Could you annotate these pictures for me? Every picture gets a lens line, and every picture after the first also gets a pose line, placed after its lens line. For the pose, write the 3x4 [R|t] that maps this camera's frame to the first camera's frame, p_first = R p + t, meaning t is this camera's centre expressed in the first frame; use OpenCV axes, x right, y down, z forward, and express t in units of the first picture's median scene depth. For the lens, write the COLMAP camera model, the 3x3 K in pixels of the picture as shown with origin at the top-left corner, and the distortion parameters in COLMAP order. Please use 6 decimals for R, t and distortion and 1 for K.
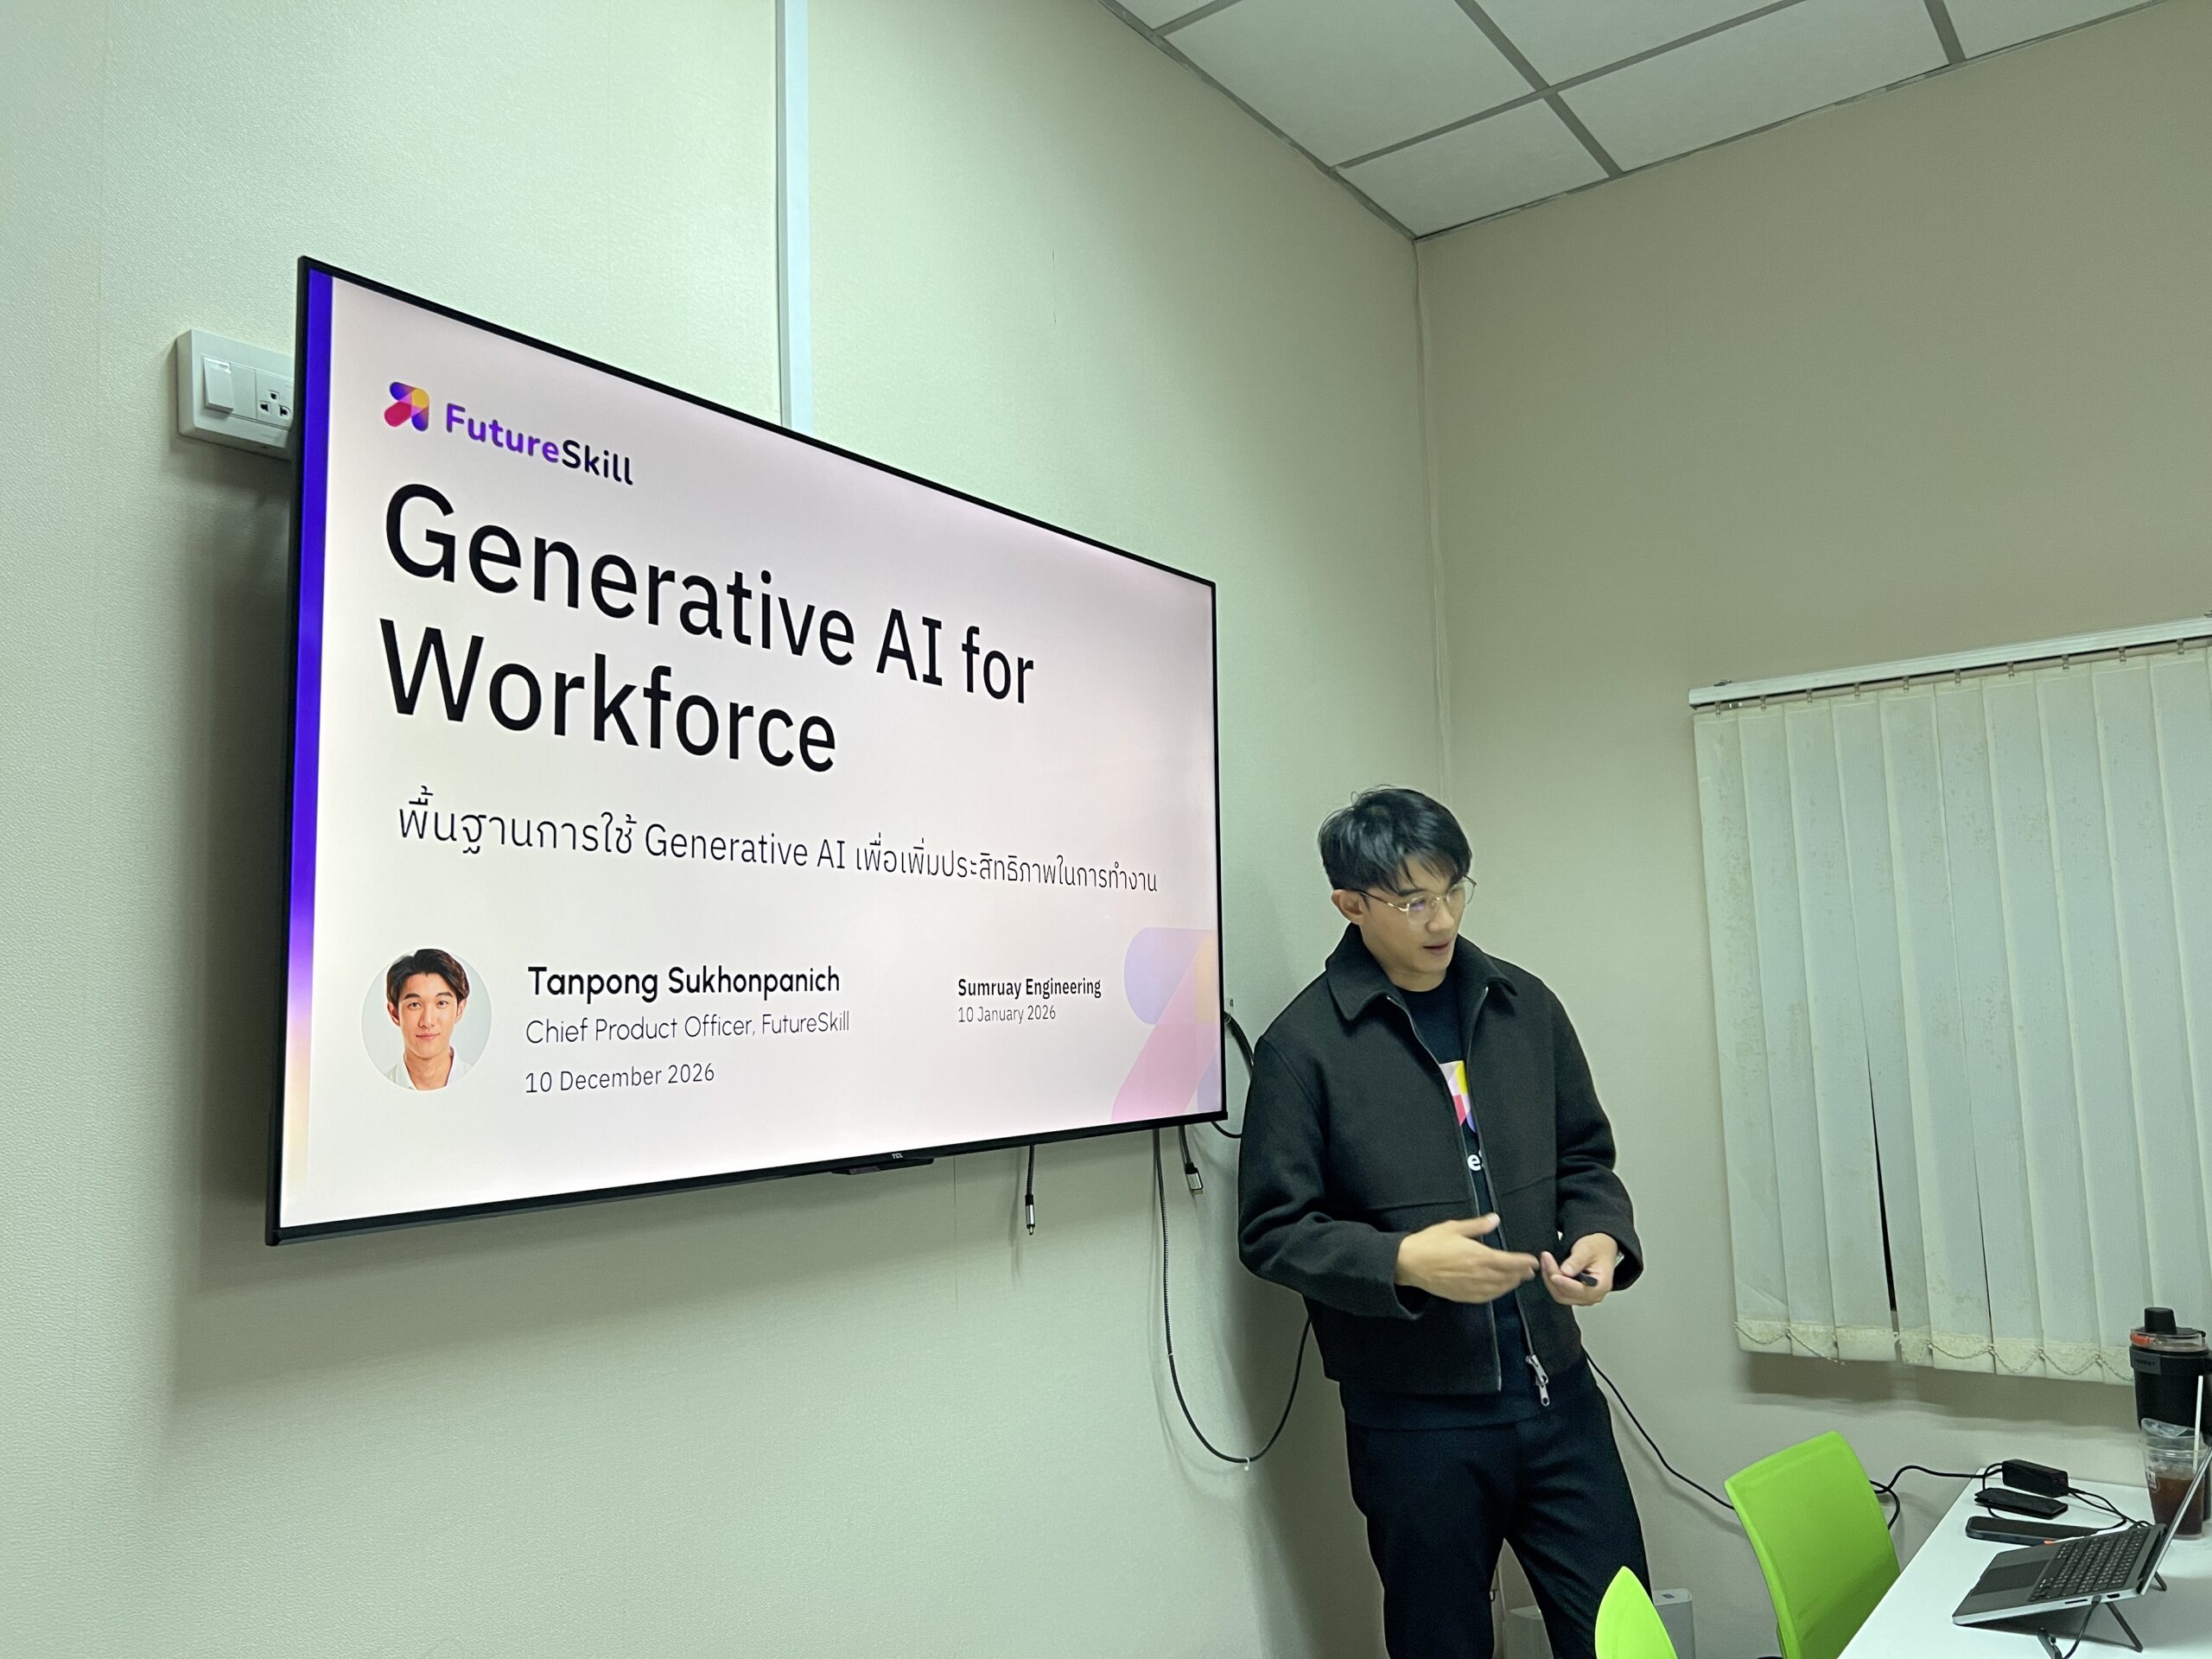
lens RADIAL K [[1659.4, 0, 1061.6], [0, 1659.4, 885.9], [0, 0, 1]] dist [0.013489, 0.002006]
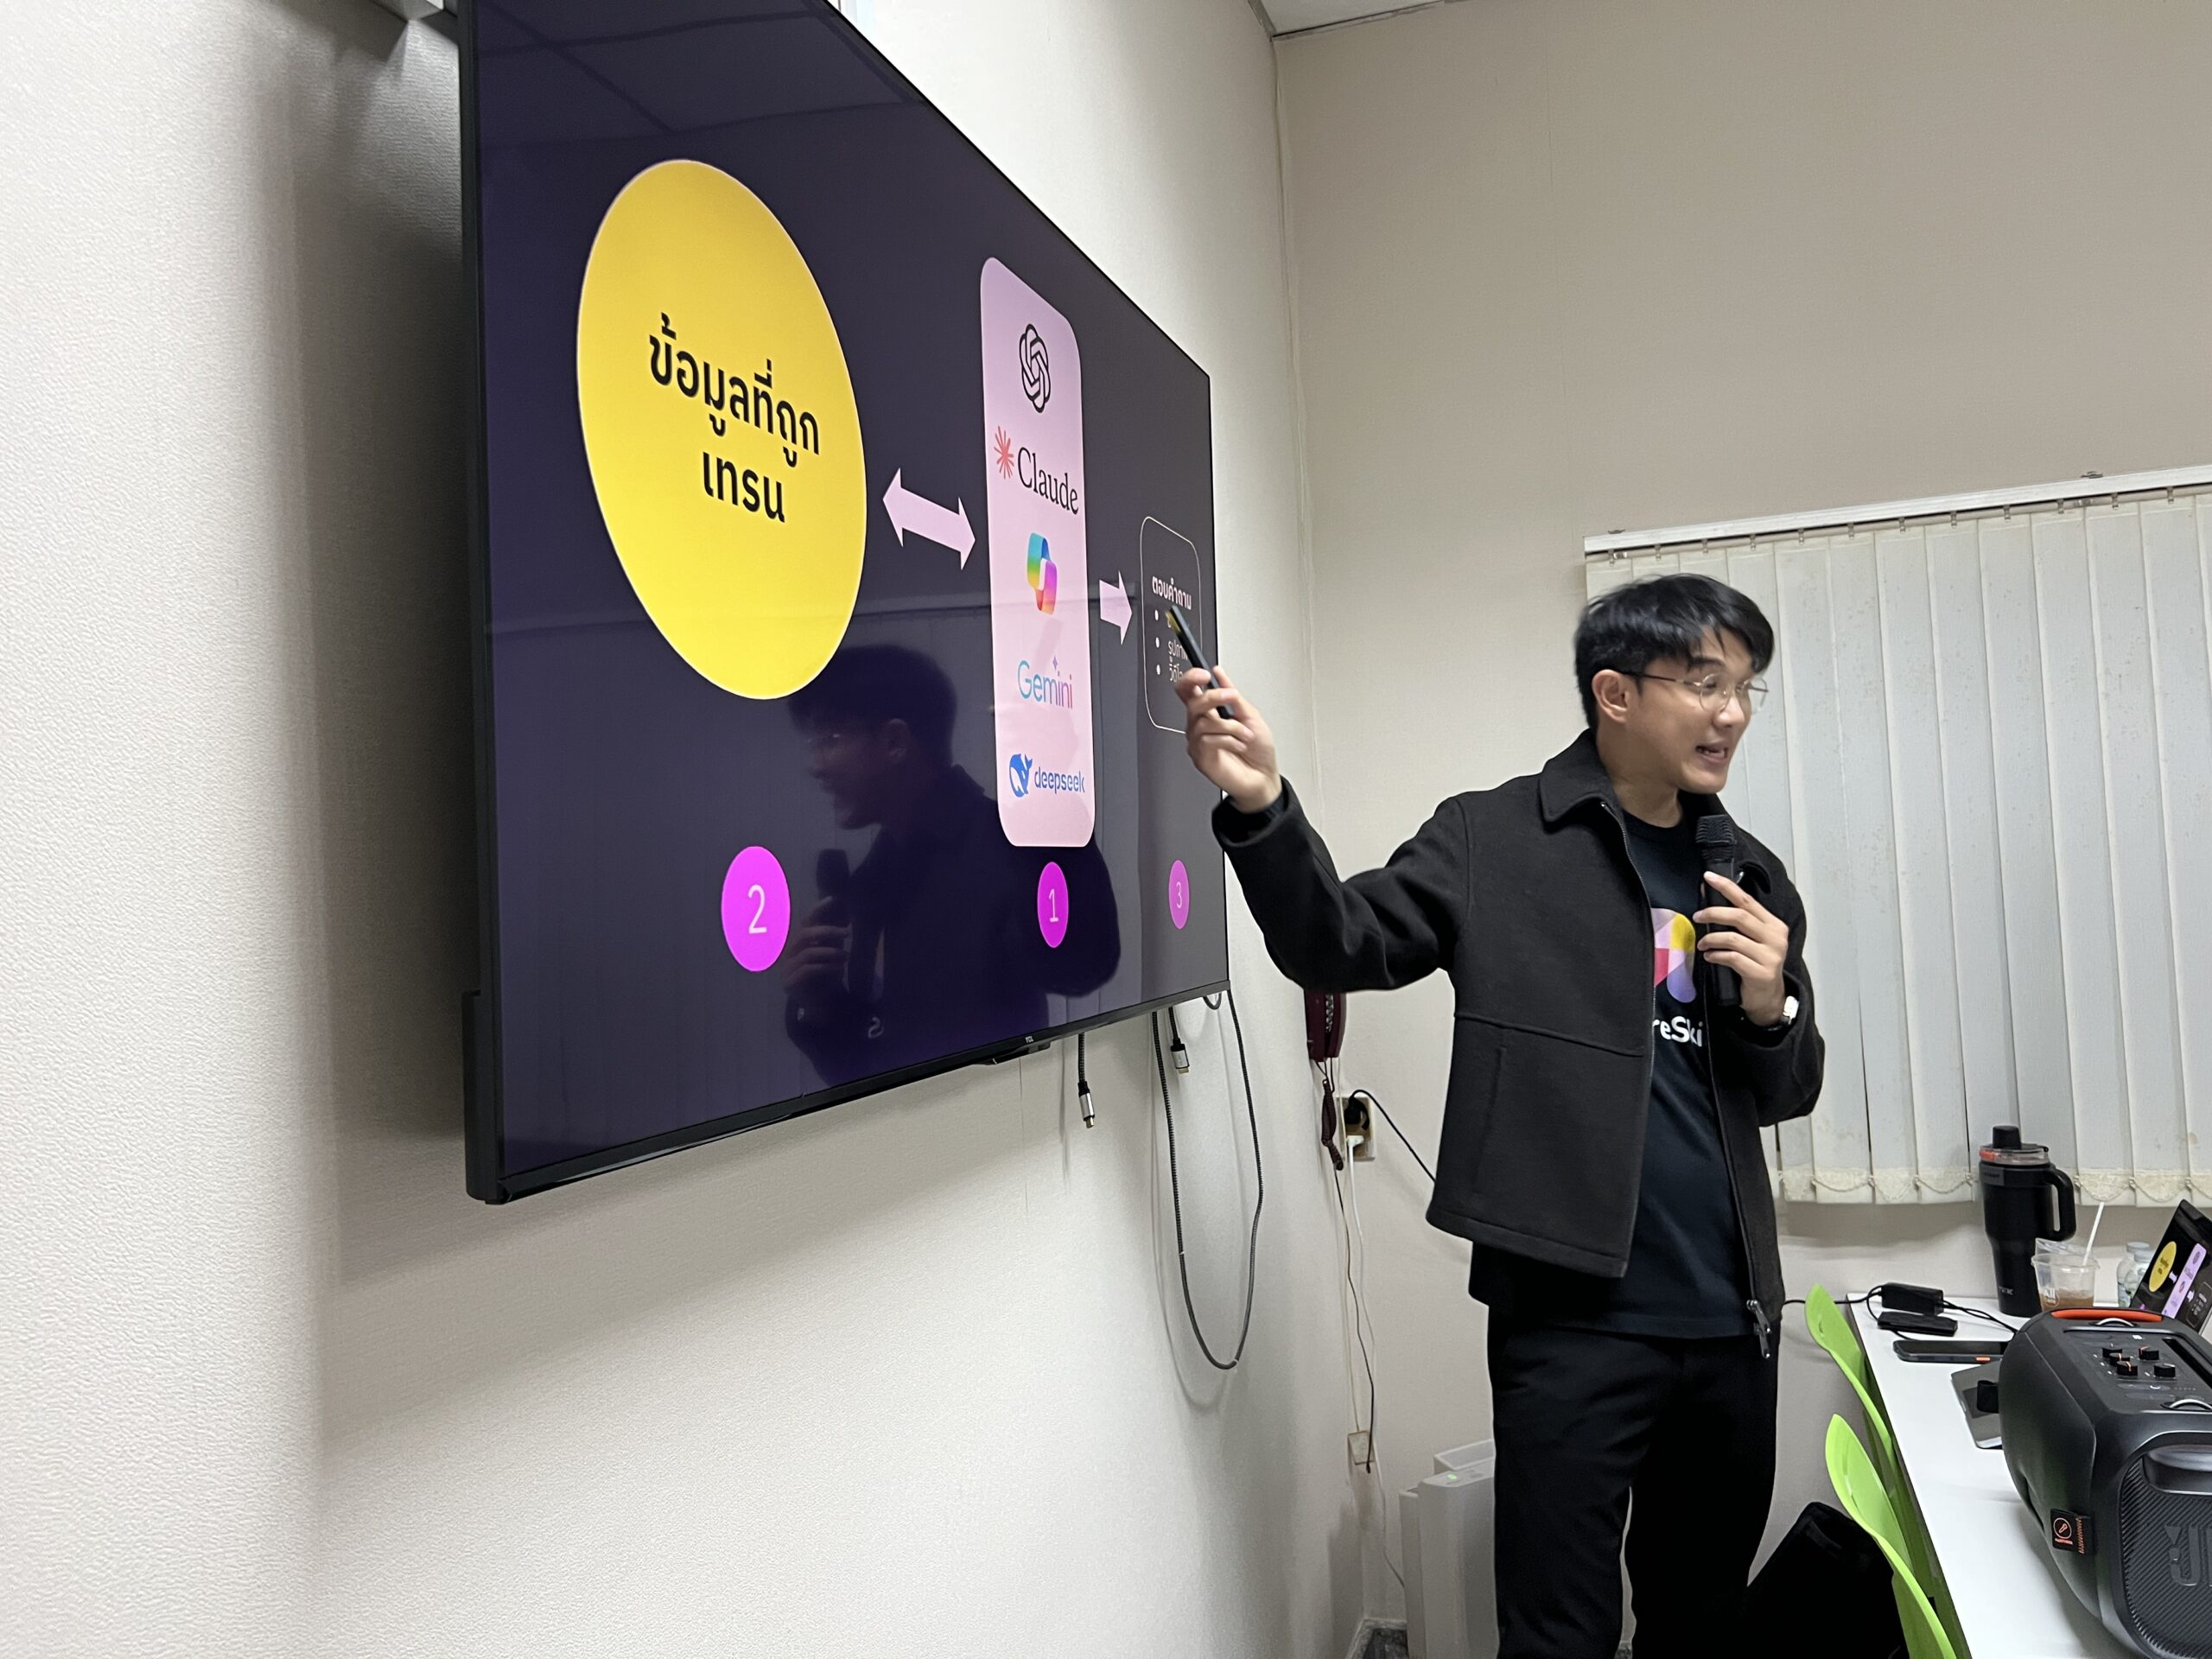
lens RADIAL K [[1659.4, 0, 1061.6], [0, 1659.4, 885.9], [0, 0, 1]] dist [0.013489, 0.002006]
pose [[0.959638, -0.018507, 0.280628, -0.221798], [-0.001371, 0.997513, 0.070471, 0.020440], [-0.281235, -0.068012, 0.957226, 0.158102]]
